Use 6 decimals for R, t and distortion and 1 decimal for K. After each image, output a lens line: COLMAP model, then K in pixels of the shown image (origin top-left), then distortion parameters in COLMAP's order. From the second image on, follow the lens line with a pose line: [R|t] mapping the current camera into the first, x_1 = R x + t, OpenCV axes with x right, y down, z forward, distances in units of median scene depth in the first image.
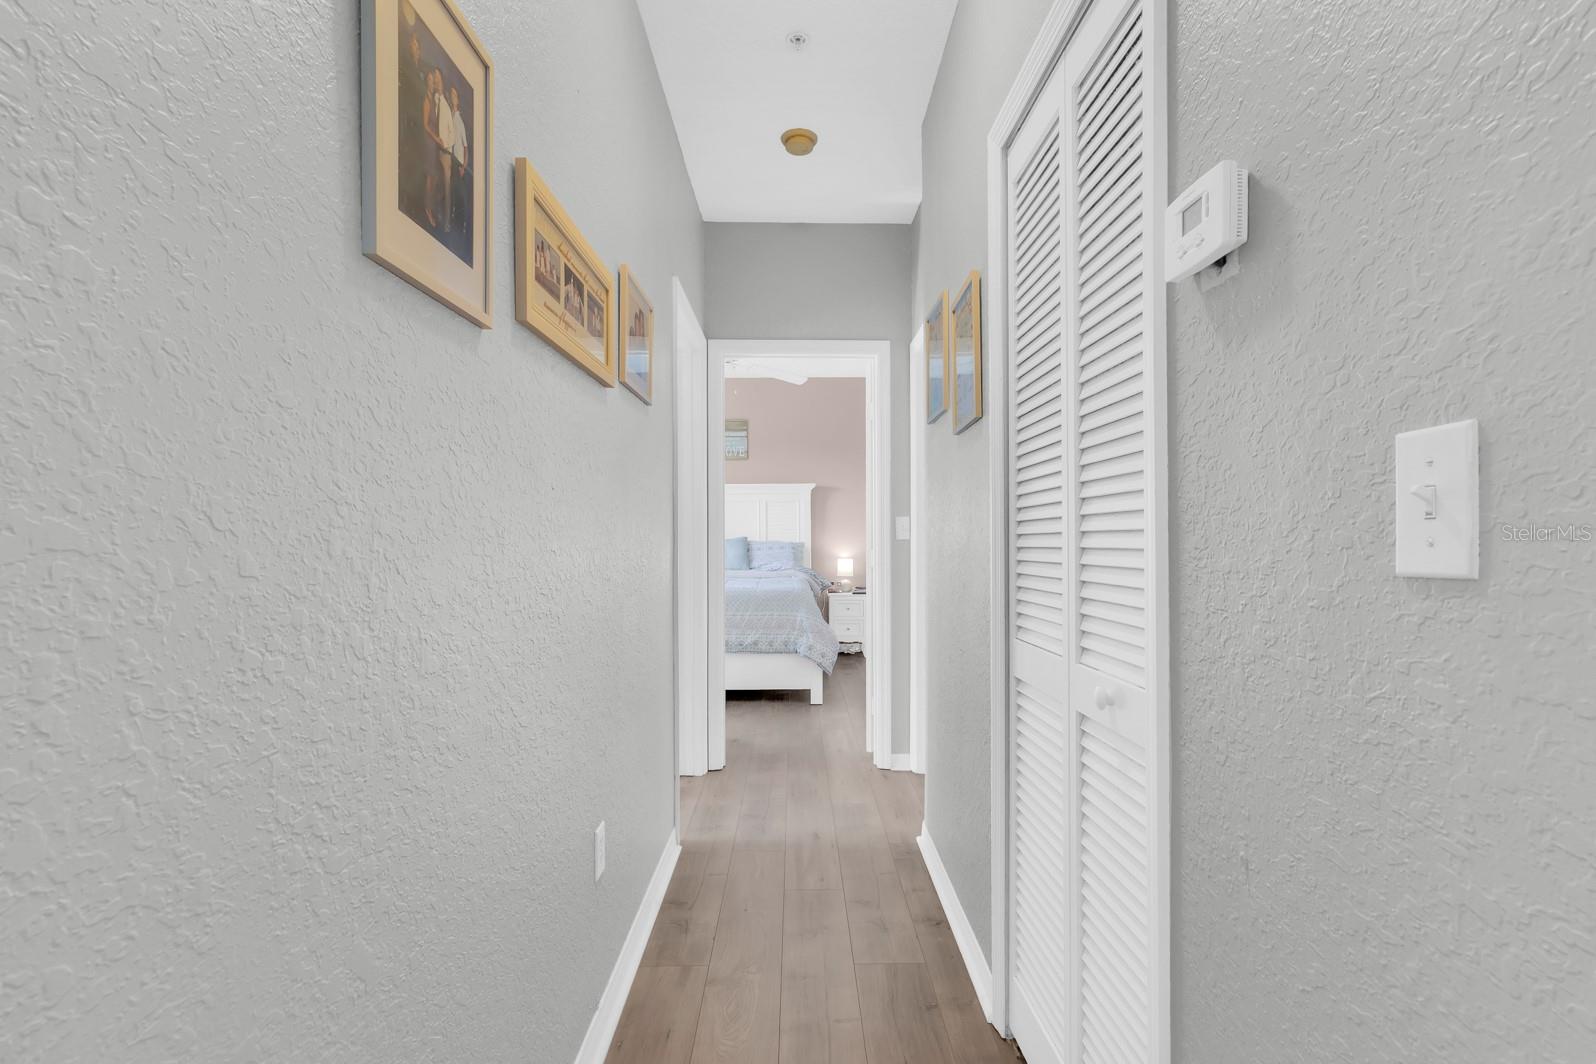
lens RADIAL K [[746.0, 0, 796.5], [0, 746.0, 538.0], [0, 0, 1]] dist [-0.006138, 0.002429]
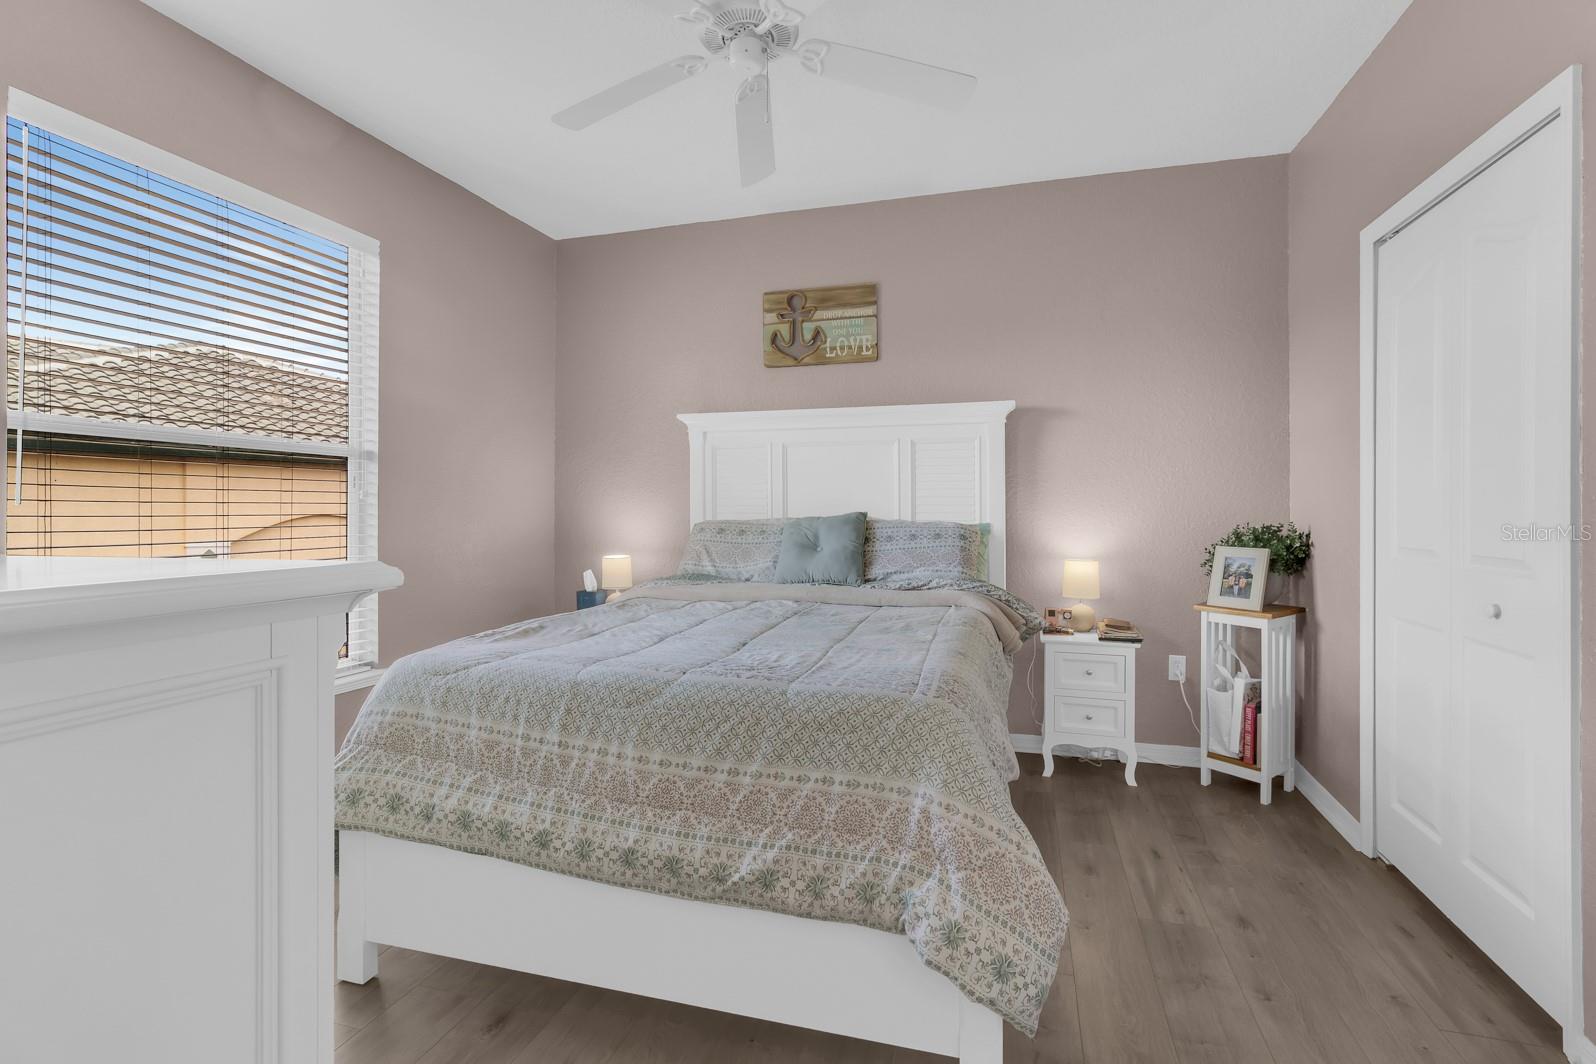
lens RADIAL K [[746.0, 0, 801.4], [0, 746.0, 497.6], [0, 0, 1]] dist [-0.006138, 0.002429]
pose [[0.958917, -0.001662, -0.283680, 0.030839], [-0.002532, 0.999893, -0.014416, -0.004239], [0.283674, 0.014542, 0.958811, 0.524078]]
